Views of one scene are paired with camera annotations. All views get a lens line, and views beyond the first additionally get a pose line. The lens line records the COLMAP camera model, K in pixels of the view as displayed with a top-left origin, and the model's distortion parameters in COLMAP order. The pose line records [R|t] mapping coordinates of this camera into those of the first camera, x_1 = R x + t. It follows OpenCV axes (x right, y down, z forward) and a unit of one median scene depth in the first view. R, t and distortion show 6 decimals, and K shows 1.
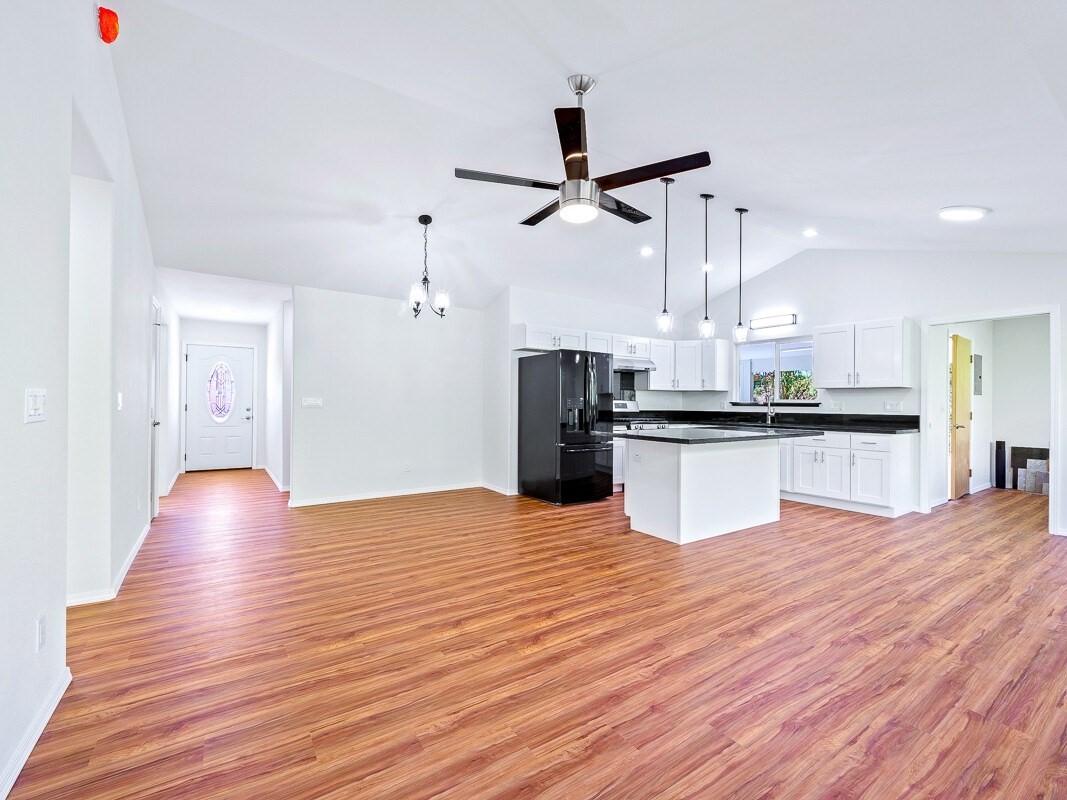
lens RADIAL K [[457.4, 0, 534.5], [0, 457.4, 410.5], [0, 0, 1]] dist [0.004599, -0.003775]
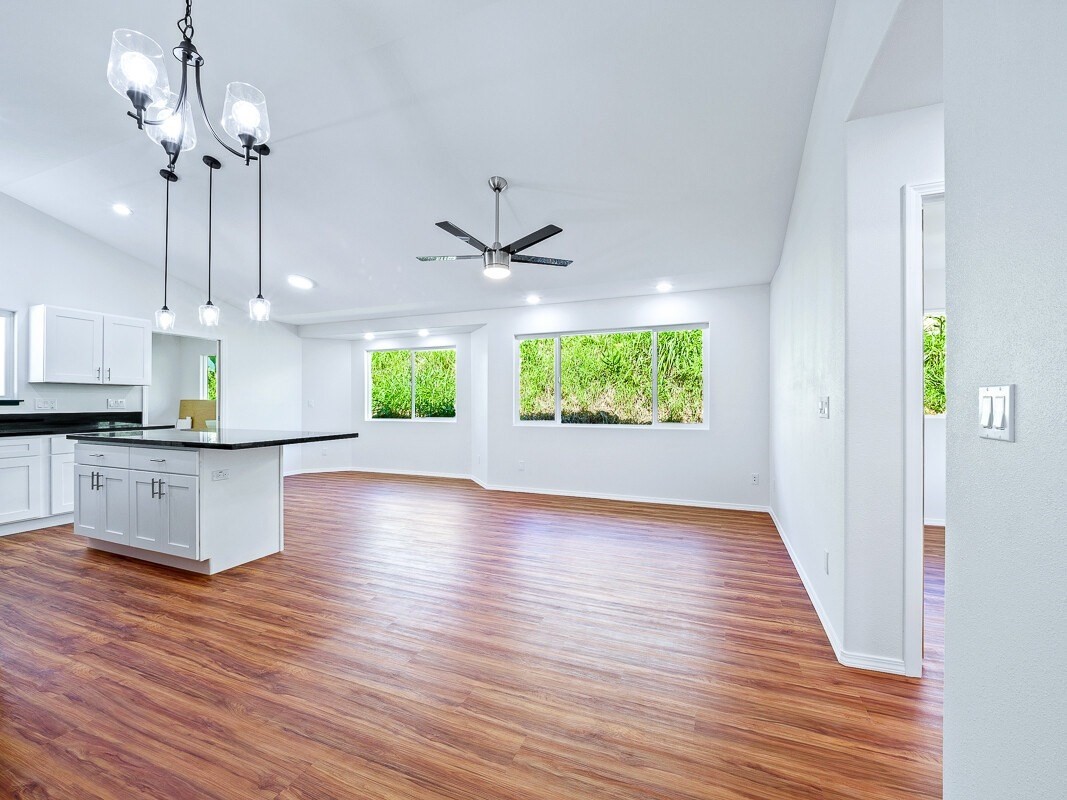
lens RADIAL K [[457.4, 0, 521.7], [0, 457.4, 401.2], [0, 0, 1]] dist [0.004599, -0.003775]
pose [[-0.541365, -0.004946, 0.840773, -0.551853], [0.011896, 0.999838, 0.013541, -0.017461], [-0.840704, 0.017333, -0.541218, 0.805077]]
